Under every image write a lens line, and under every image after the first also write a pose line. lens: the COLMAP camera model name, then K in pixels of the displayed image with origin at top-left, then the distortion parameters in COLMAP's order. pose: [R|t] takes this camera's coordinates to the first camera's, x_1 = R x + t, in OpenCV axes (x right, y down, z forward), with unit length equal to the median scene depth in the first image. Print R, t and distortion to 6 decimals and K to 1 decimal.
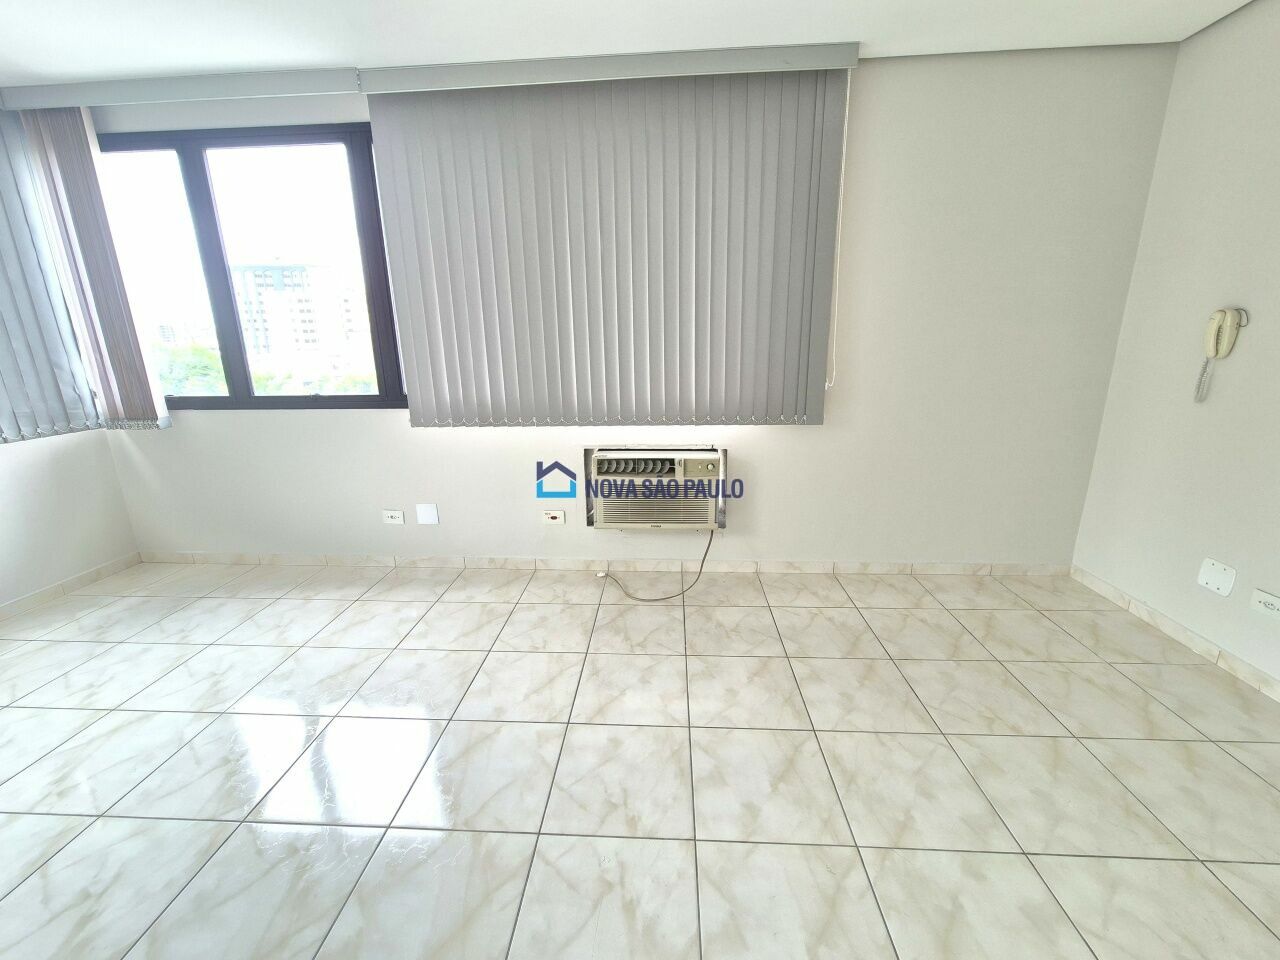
lens RADIAL K [[526.1, 0, 638.9], [0, 526.1, 480.2], [0, 0, 1]] dist [0.001117, -0.000021]
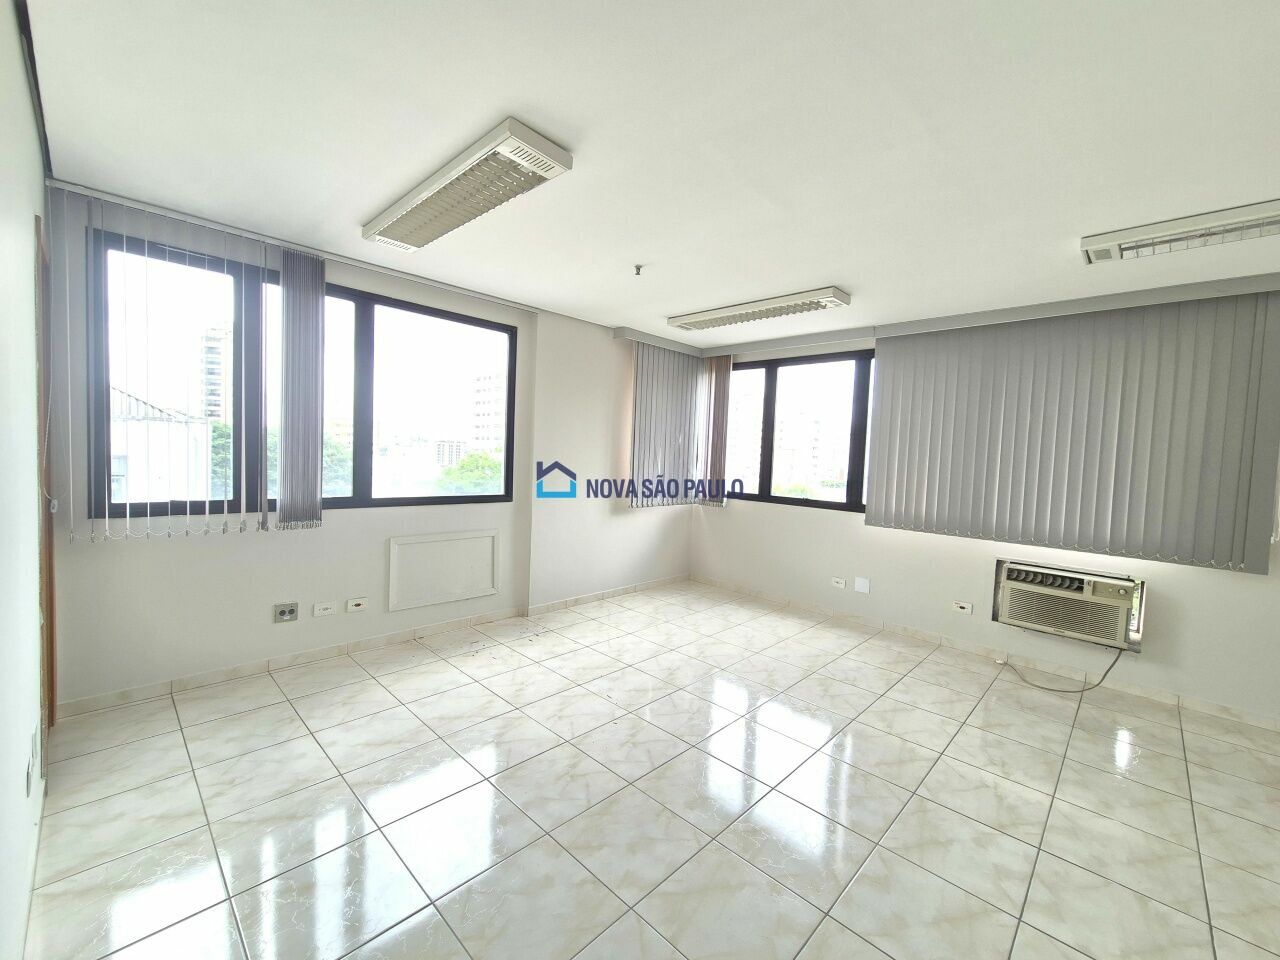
lens RADIAL K [[526.1, 0, 637.8], [0, 526.1, 481.2], [0, 0, 1]] dist [0.001117, -0.000021]
pose [[0.757556, 0.084299, -0.647304, 0.055547], [-0.220583, 0.966353, -0.132304, 0.132755], [0.614371, 0.243012, 0.750662, -0.632460]]
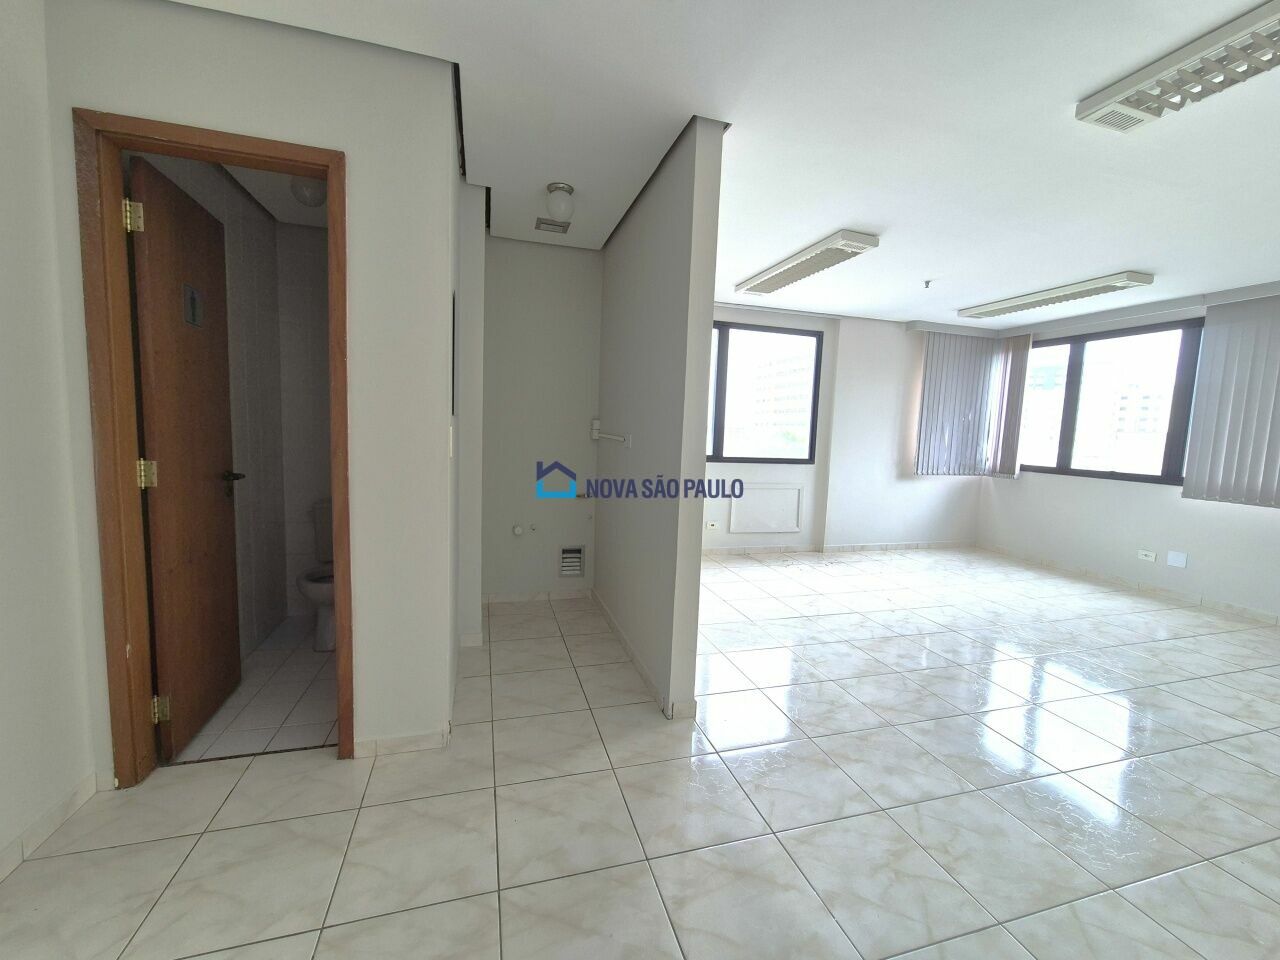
lens RADIAL K [[526.1, 0, 639.0], [0, 526.1, 480.9], [0, 0, 1]] dist [0.001117, -0.000021]
pose [[0.342140, 0.123181, -0.931540, 0.470252], [-0.283329, 0.958754, 0.022717, 0.277590], [0.895915, 0.256160, 0.362929, -1.027840]]
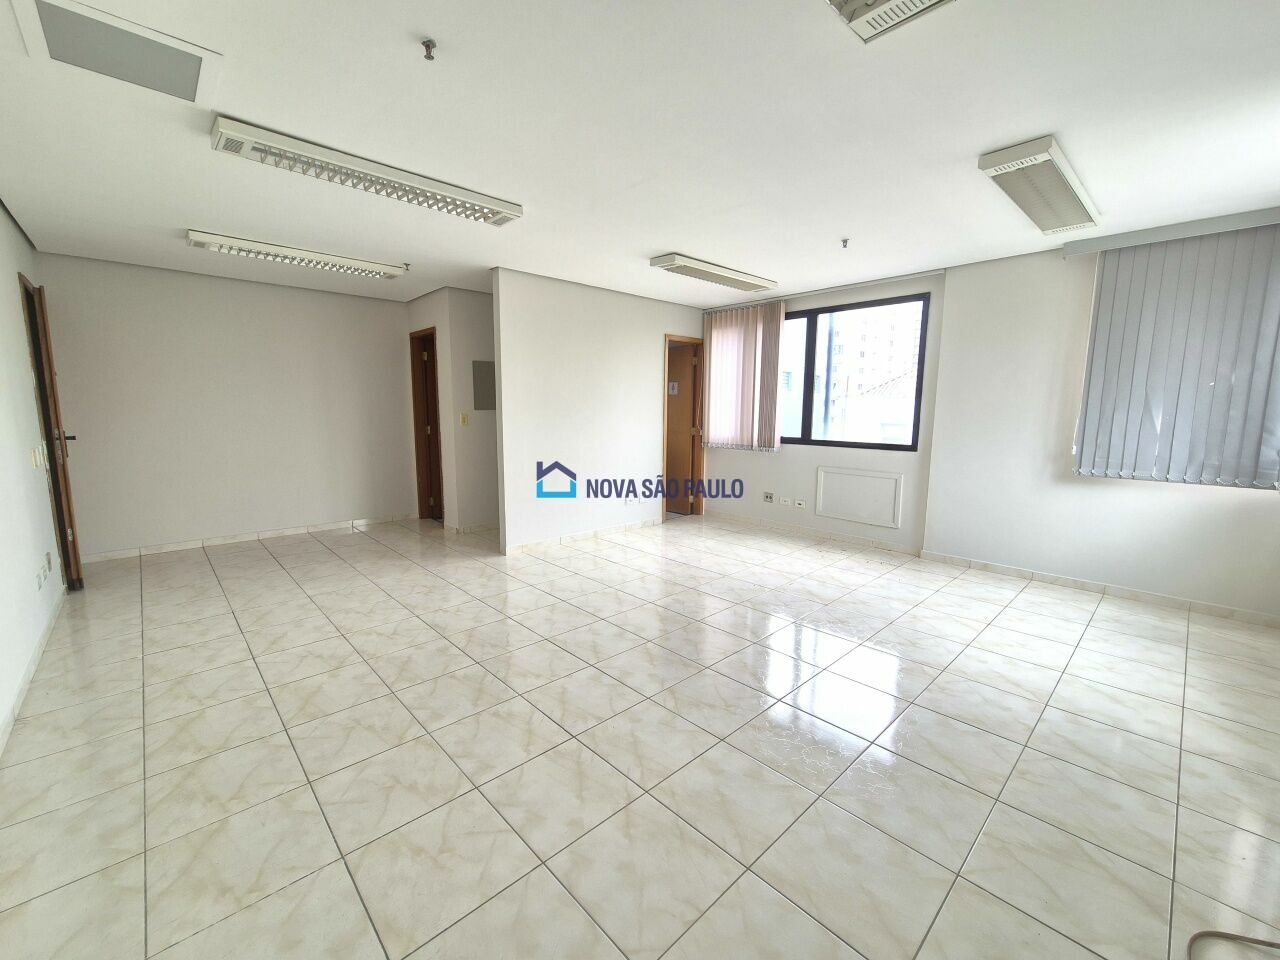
lens RADIAL K [[526.1, 0, 641.0], [0, 526.1, 483.5], [0, 0, 1]] dist [0.001117, -0.000021]
pose [[-0.685388, 0.115156, -0.719015, 0.668720], [-0.183236, 0.928368, 0.323353, -0.234011], [0.704747, 0.353371, -0.615192, 0.795228]]
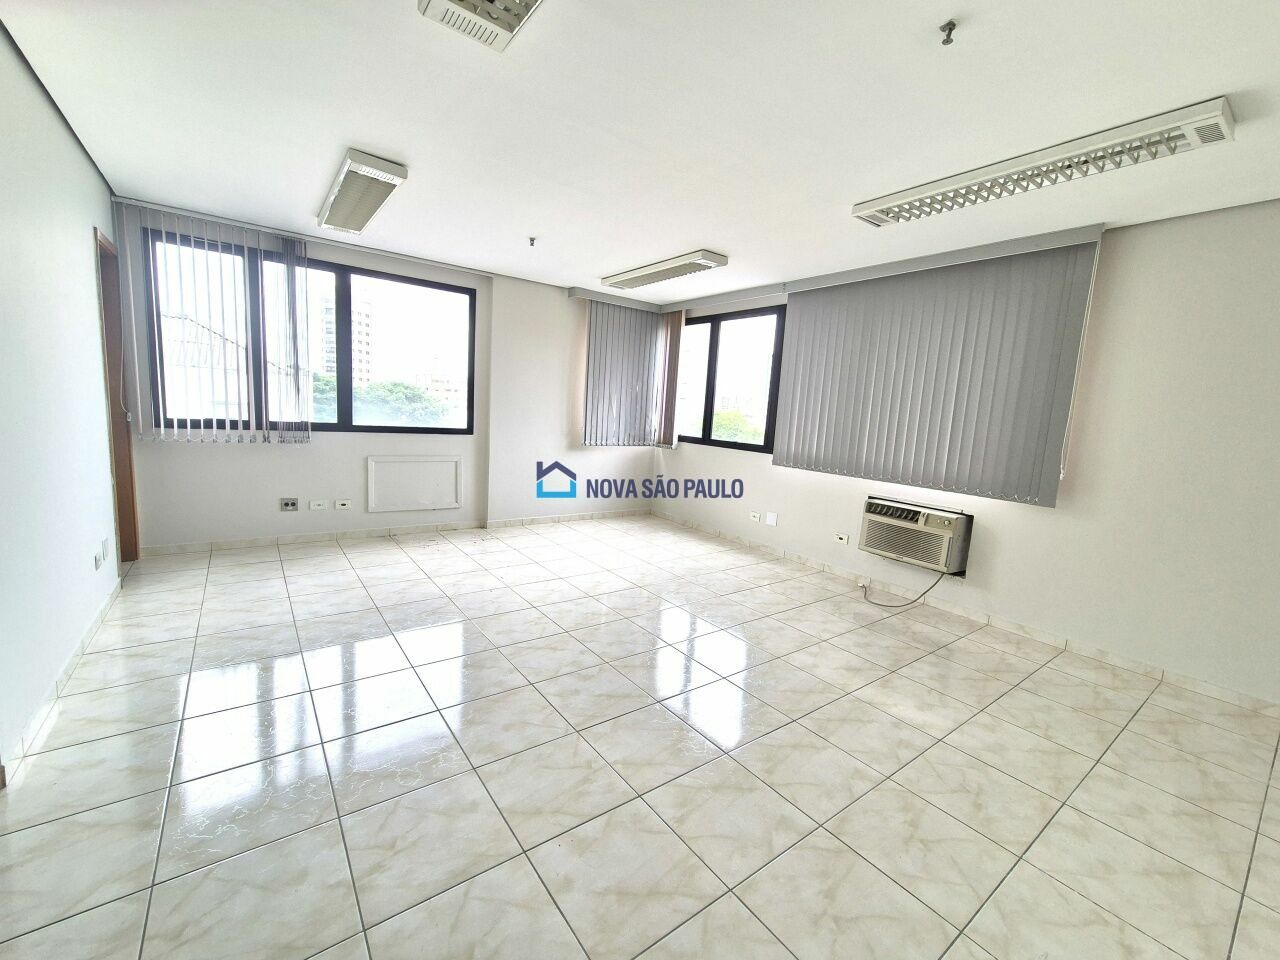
lens RADIAL K [[526.1, 0, 636.7], [0, 526.1, 483.3], [0, 0, 1]] dist [0.001117, -0.000021]
pose [[0.639215, 0.163850, -0.751370, 0.626779], [-0.266233, 0.963770, -0.016325, 0.110378], [0.721473, 0.210475, 0.659679, -0.475618]]
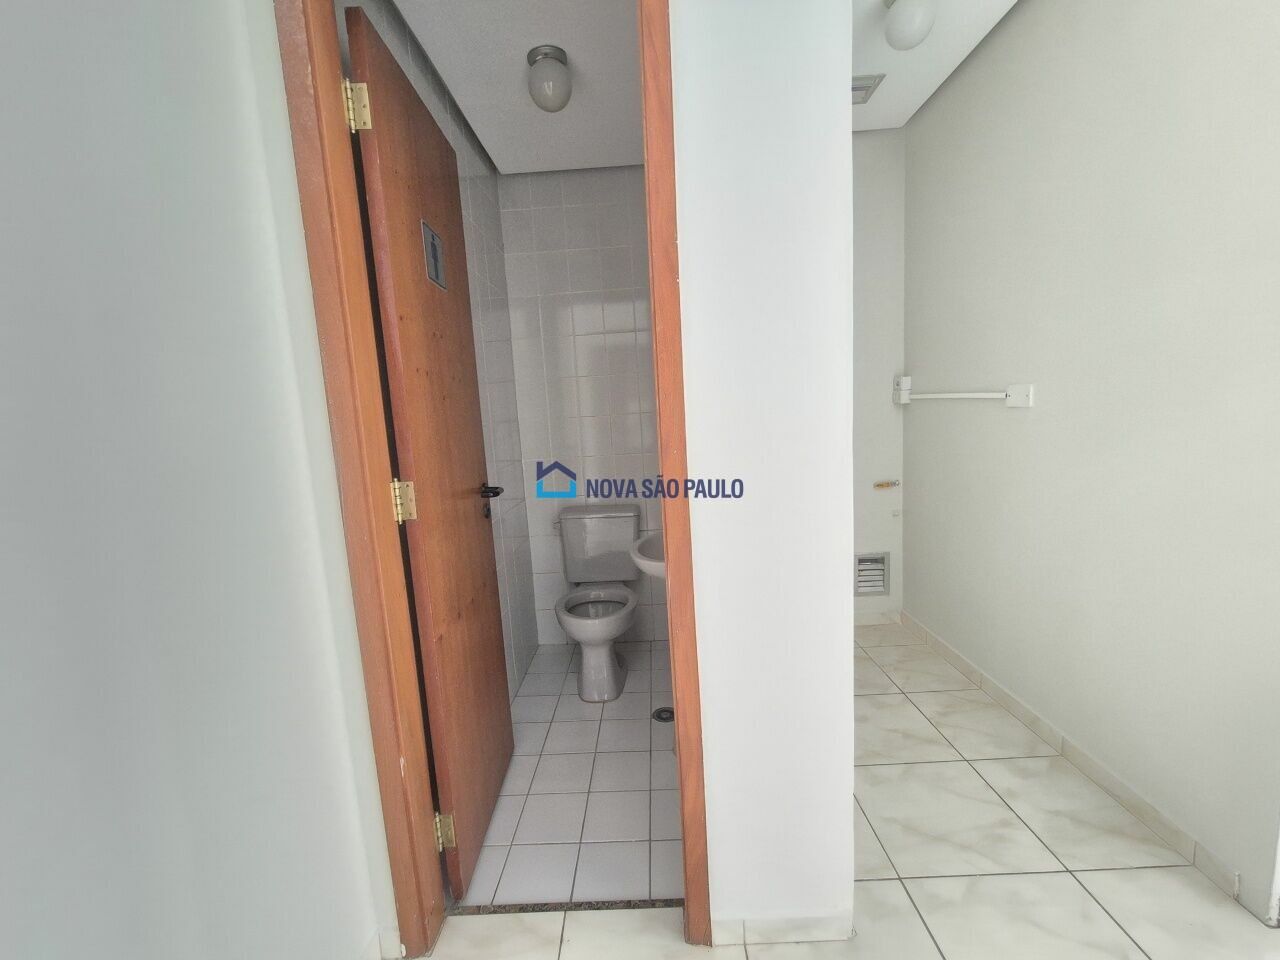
lens RADIAL K [[526.1, 0, 638.0], [0, 526.1, 482.6], [0, 0, 1]] dist [0.001117, -0.000021]
pose [[0.054445, 0.147935, -0.987497, 0.082293], [-0.200019, 0.970535, 0.134366, 0.345509], [0.978278, 0.190203, 0.082431, -1.192659]]
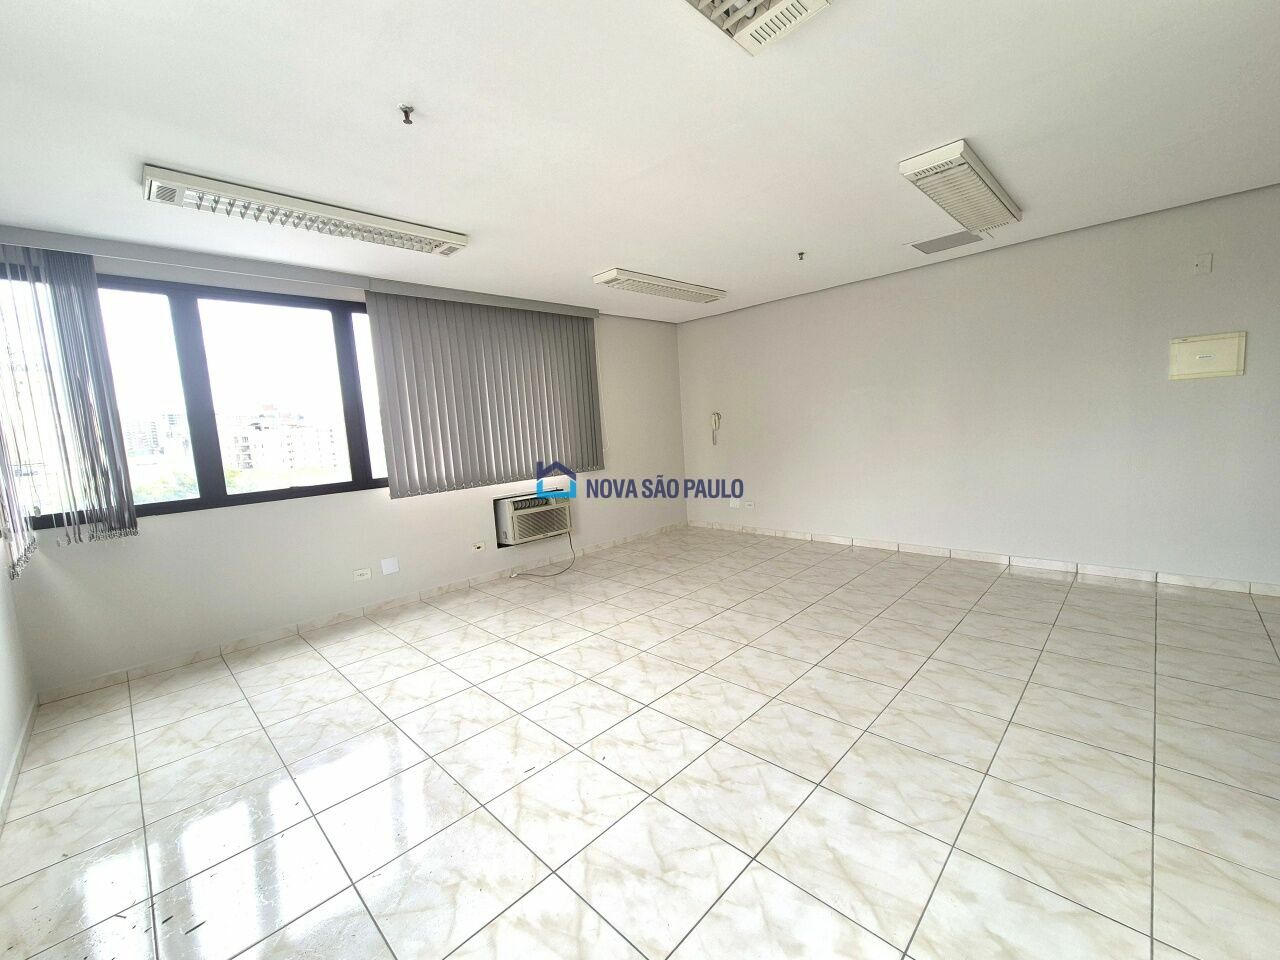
lens RADIAL K [[526.1, 0, 640.9], [0, 526.1, 481.0], [0, 0, 1]] dist [0.001117, -0.000021]
pose [[0.656509, -0.107505, 0.746619, -1.093790], [0.243645, 0.966960, -0.075008, 0.127592], [-0.713886, 0.231153, 0.661010, -0.447816]]
